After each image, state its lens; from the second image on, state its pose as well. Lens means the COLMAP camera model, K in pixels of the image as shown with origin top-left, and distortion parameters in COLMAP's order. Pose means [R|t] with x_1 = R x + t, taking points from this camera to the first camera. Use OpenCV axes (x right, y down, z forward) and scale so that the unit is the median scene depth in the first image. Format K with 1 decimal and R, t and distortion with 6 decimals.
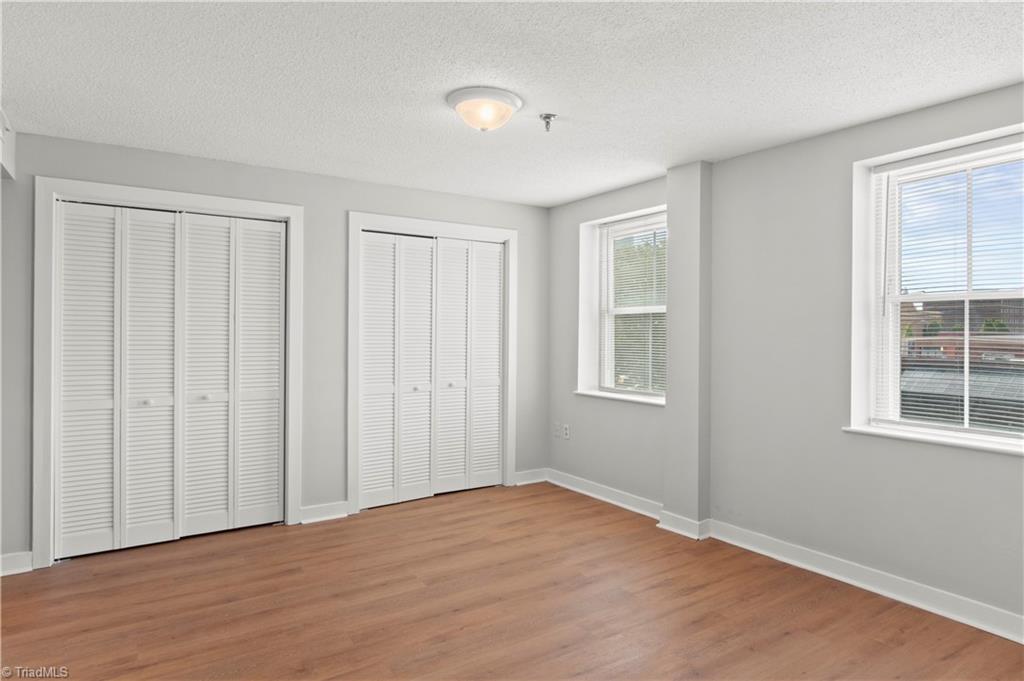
lens RADIAL K [[595.8, 0, 512.5], [0, 595.8, 336.5], [0, 0, 1]] dist [0.002930, 0.000632]
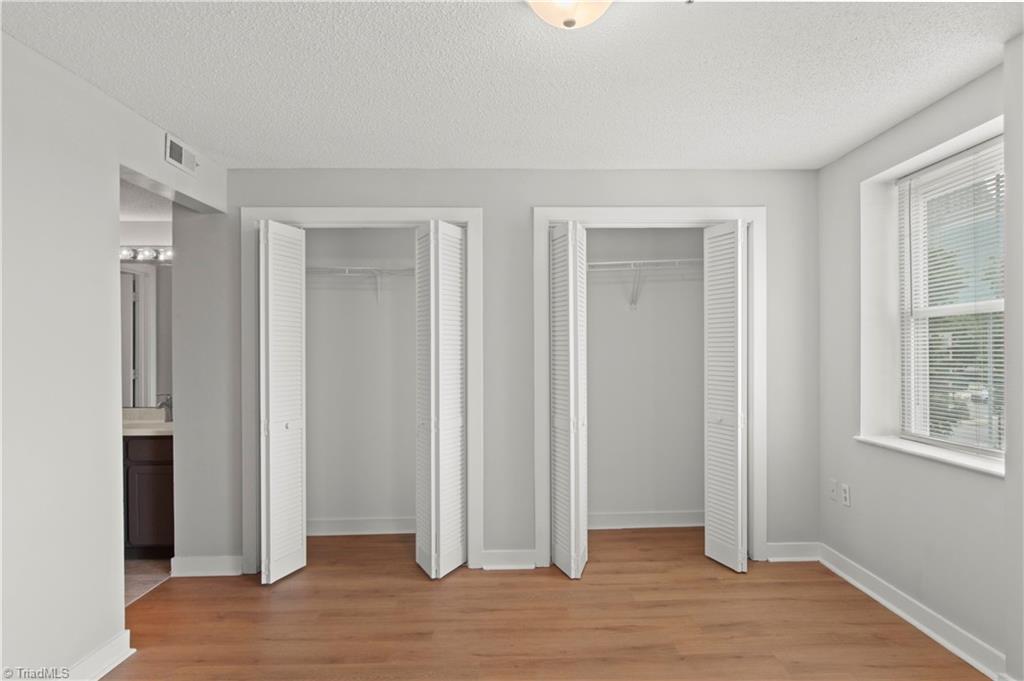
lens RADIAL K [[595.8, 0, 514.3], [0, 595.8, 347.8], [0, 0, 1]] dist [0.002930, 0.000632]
pose [[0.857677, -0.011282, -0.514065, 0.139445], [0.004734, 0.999890, -0.014046, 0.001391], [0.514167, 0.009613, 0.857636, 0.269637]]
